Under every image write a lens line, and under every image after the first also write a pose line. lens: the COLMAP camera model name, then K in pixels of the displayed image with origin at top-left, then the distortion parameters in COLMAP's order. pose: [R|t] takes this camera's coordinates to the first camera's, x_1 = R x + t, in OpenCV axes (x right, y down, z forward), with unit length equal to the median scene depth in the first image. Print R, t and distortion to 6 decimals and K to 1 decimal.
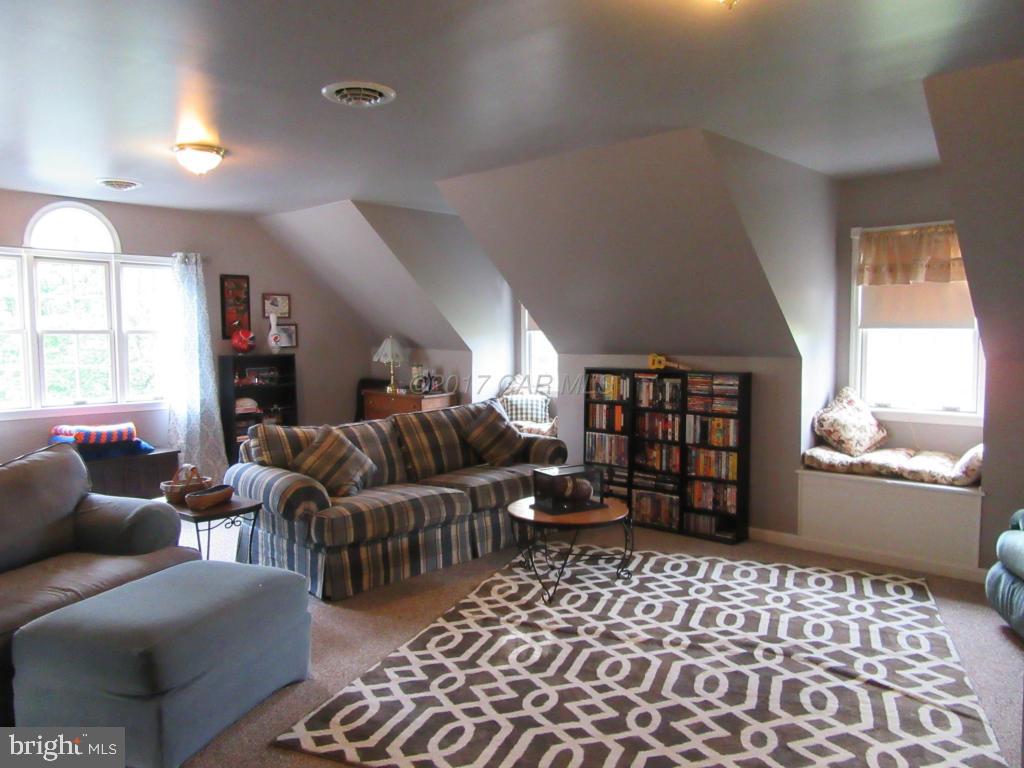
lens RADIAL K [[769.8, 0, 512.0], [0, 769.8, 384.0], [0, 0, 1]] dist [0.007296, 0.007051]
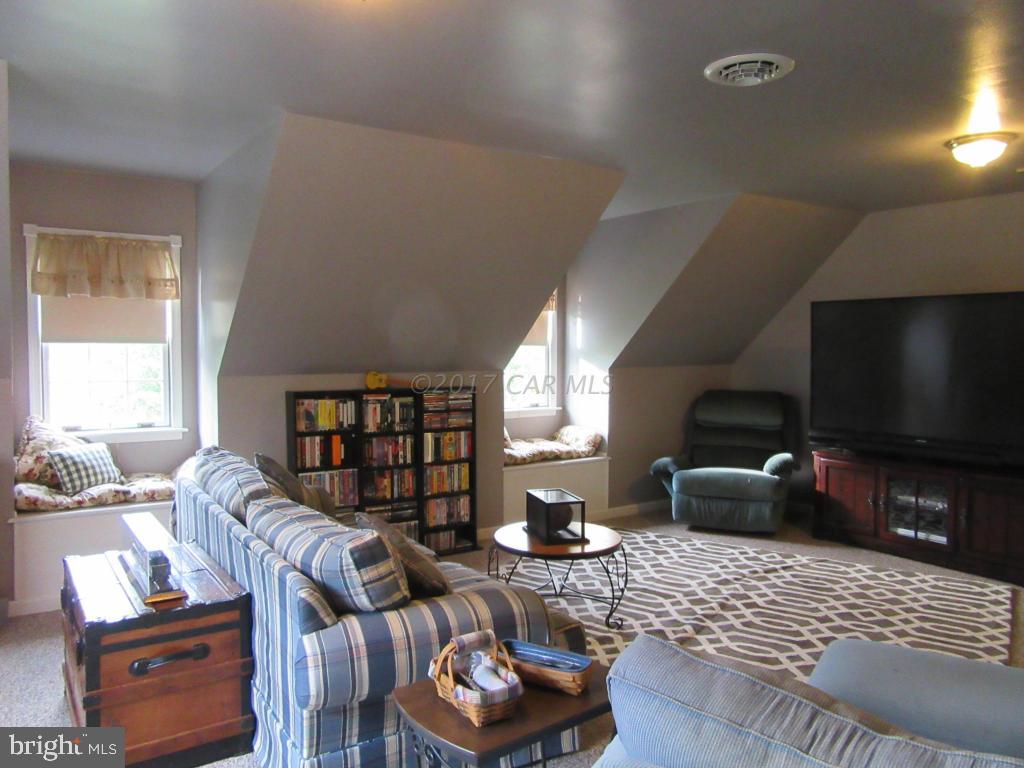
lens RADIAL K [[769.8, 0, 512.0], [0, 769.8, 384.0], [0, 0, 1]] dist [0.007296, 0.007051]
pose [[0.211381, -0.039670, 0.976598, -0.674356], [0.062196, 0.997697, 0.027065, -0.040302], [-0.975423, 0.055020, 0.213362, 0.667923]]
